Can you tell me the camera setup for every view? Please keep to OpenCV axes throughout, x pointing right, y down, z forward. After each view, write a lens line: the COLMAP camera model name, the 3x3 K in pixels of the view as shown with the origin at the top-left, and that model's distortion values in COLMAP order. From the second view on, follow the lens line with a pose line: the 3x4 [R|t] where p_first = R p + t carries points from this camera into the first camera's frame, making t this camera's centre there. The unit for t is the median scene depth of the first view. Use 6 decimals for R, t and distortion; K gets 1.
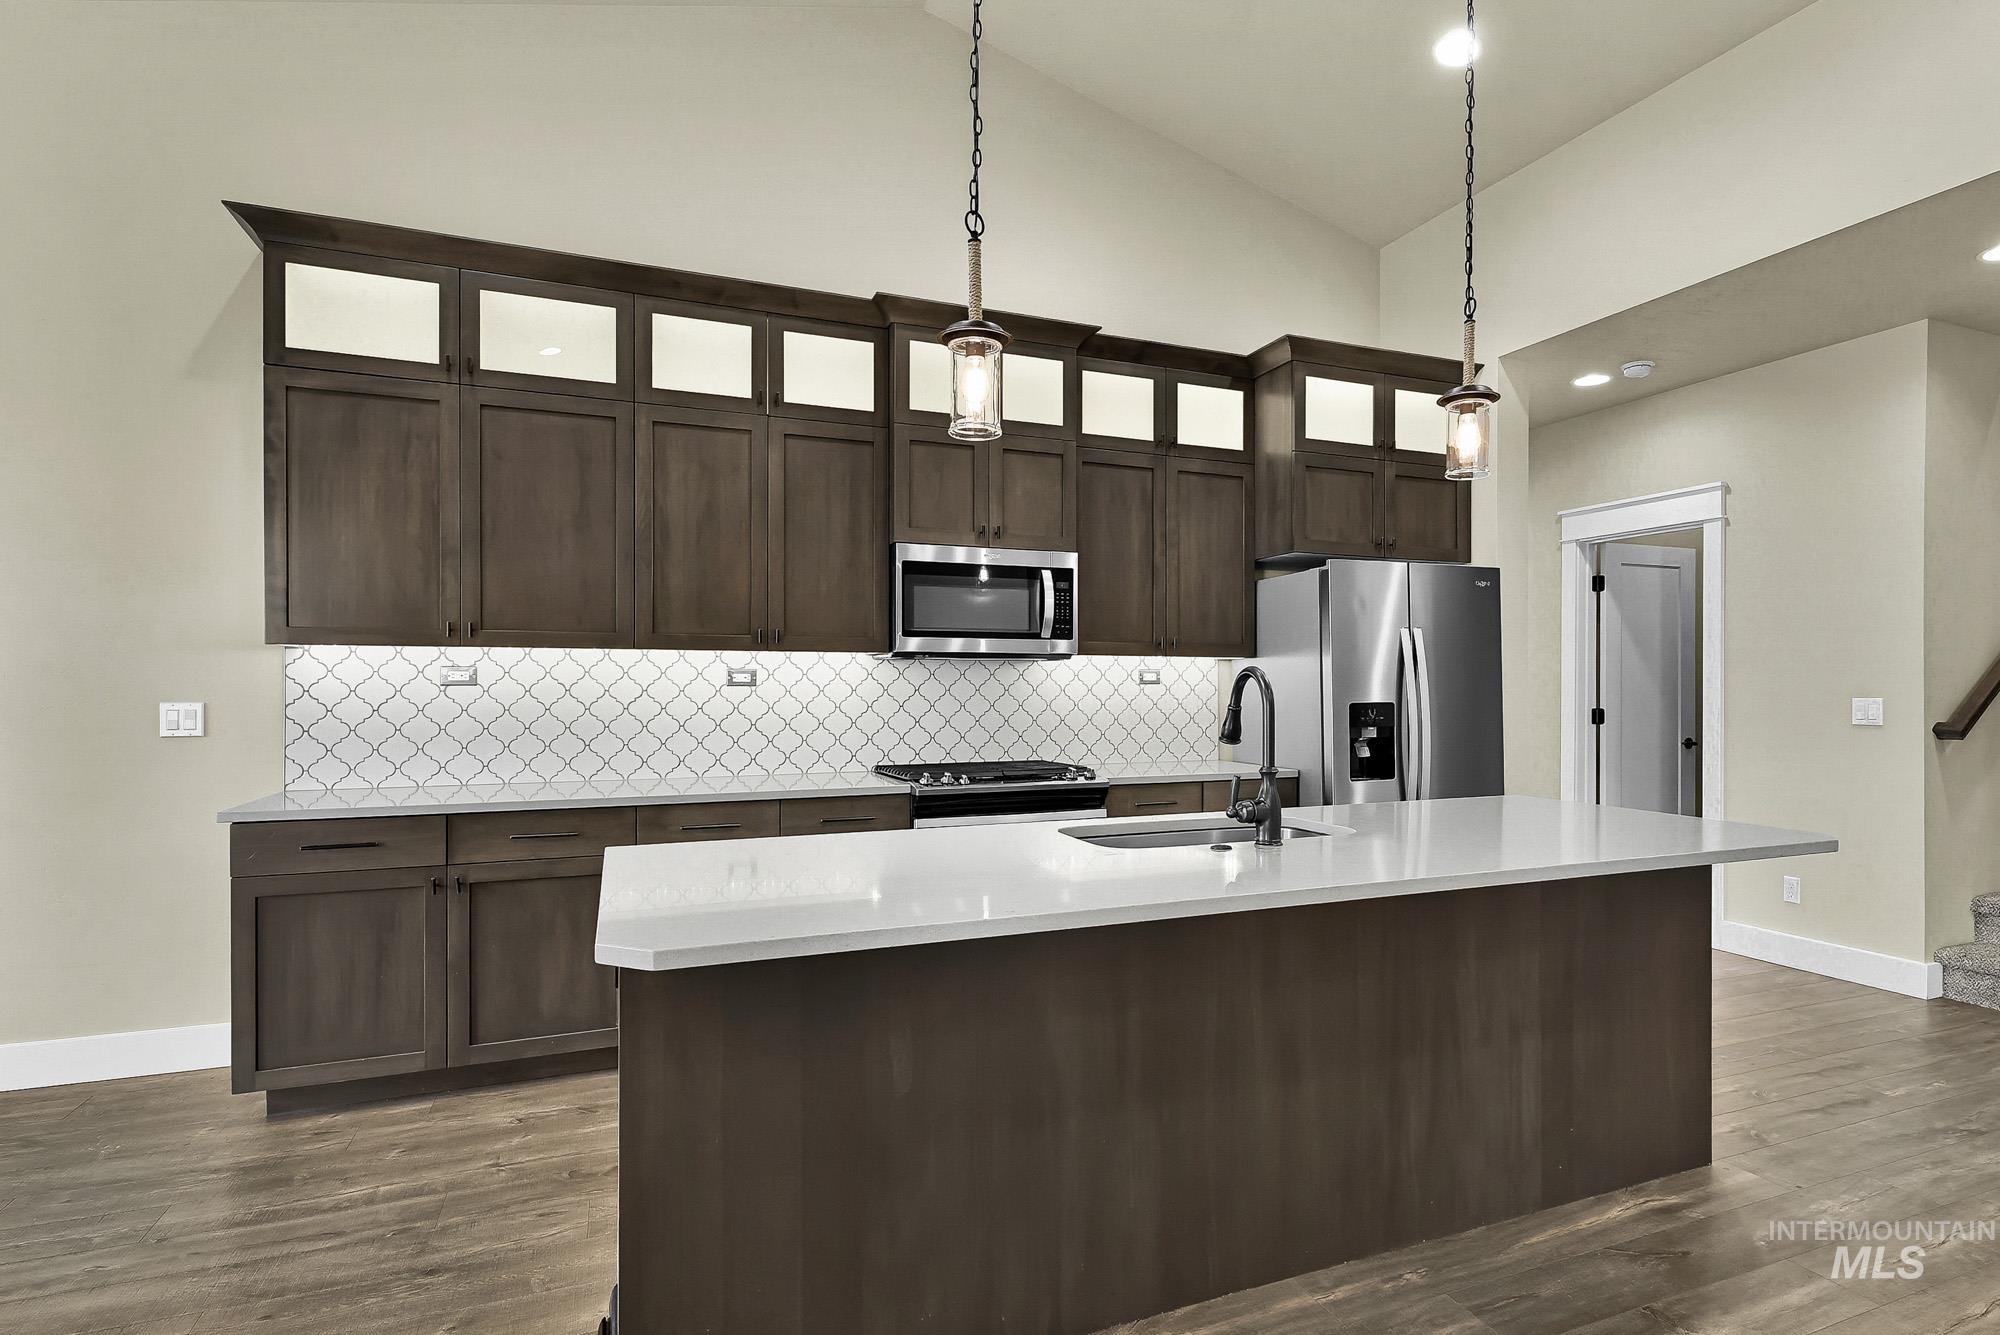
lens RADIAL K [[1027.7, 0, 1079.1], [0, 1027.7, 691.5], [0, 0, 1]] dist [0.001784, -0.000001]
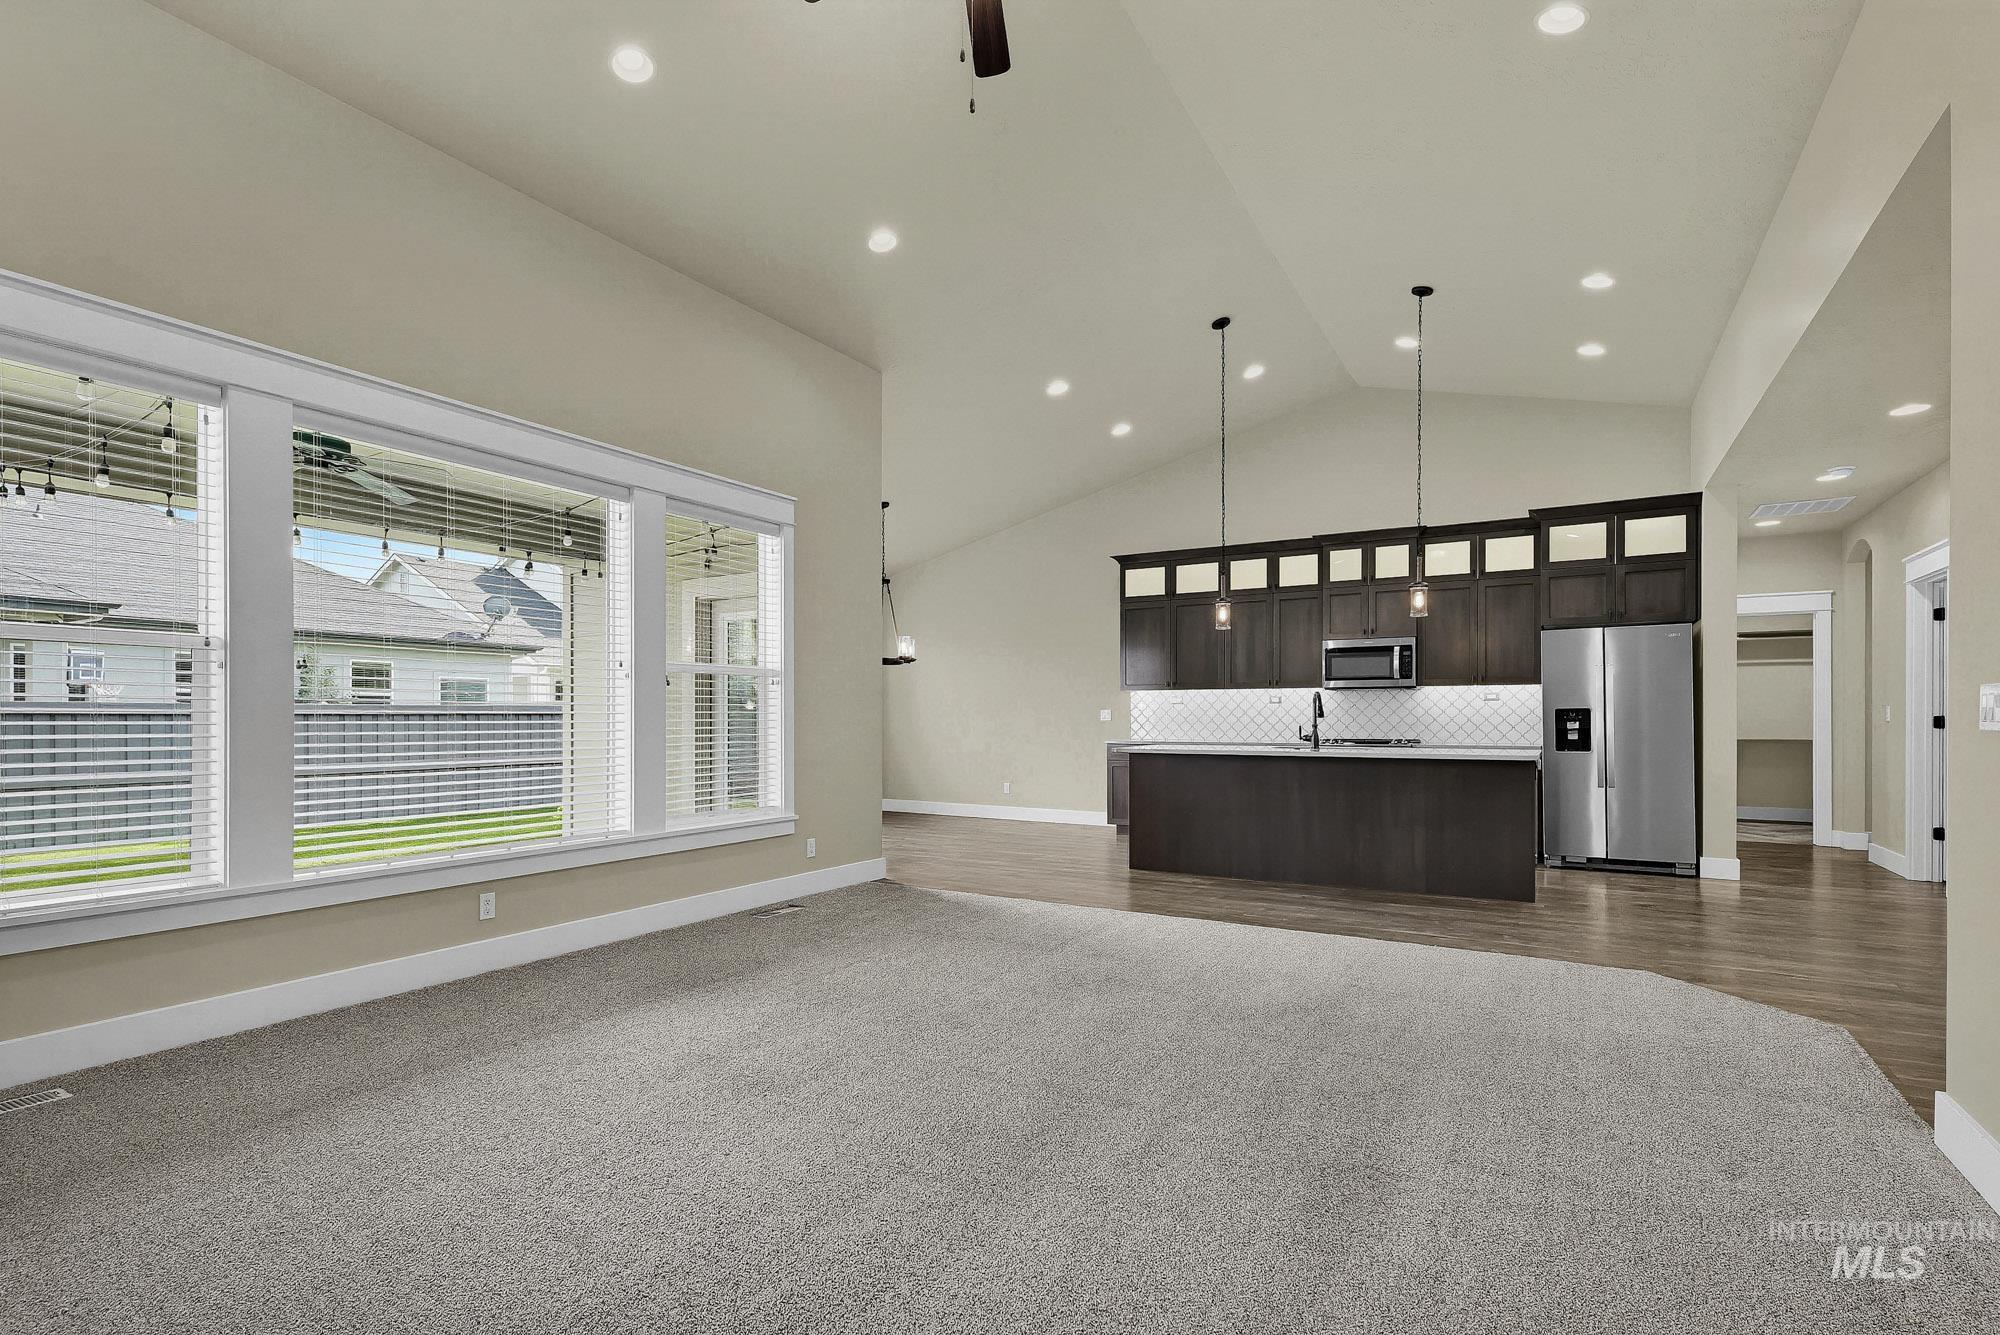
lens RADIAL K [[973.0, 0, 990.4], [0, 973.0, 722.1], [0, 0, 1]] dist [0.001788, 0.000860]
pose [[0.577996, 0.003605, -0.816032, 1.122540], [-0.002171, 0.999993, 0.002880, 0.032915], [0.816037, 0.000107, 0.578000, -0.837737]]
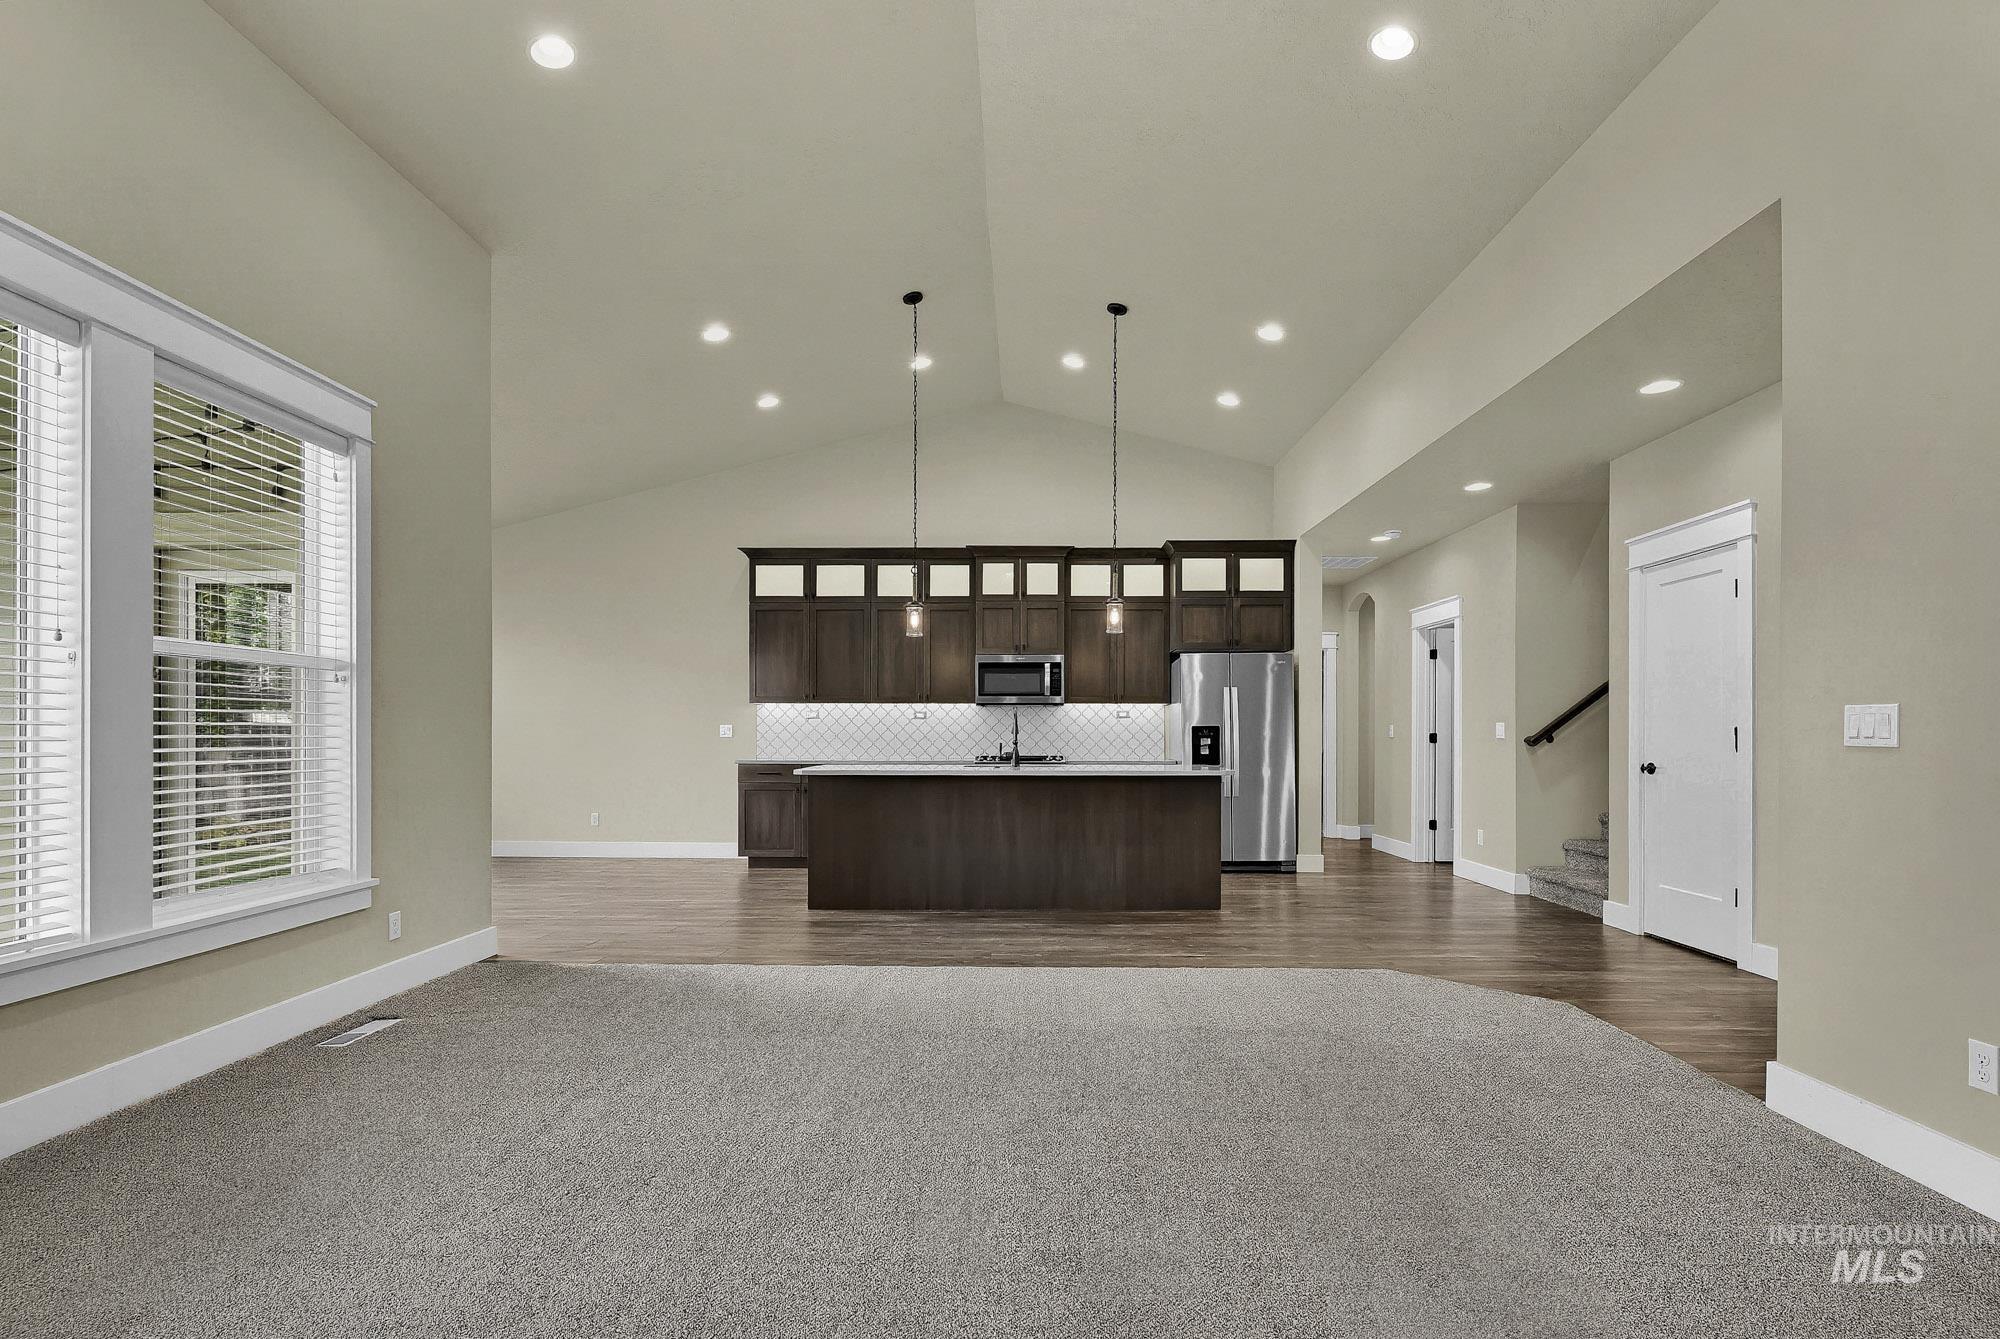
lens RADIAL K [[969.1, 0, 1031.7], [0, 969.1, 732.0], [0, 0, 1]] dist [-0.003399, 0.000219]
pose [[0.916491, 0.000176, -0.400055, 0.745366], [-0.002471, 0.999983, -0.005220, 0.033578], [0.400047, 0.005772, 0.916476, -0.852693]]
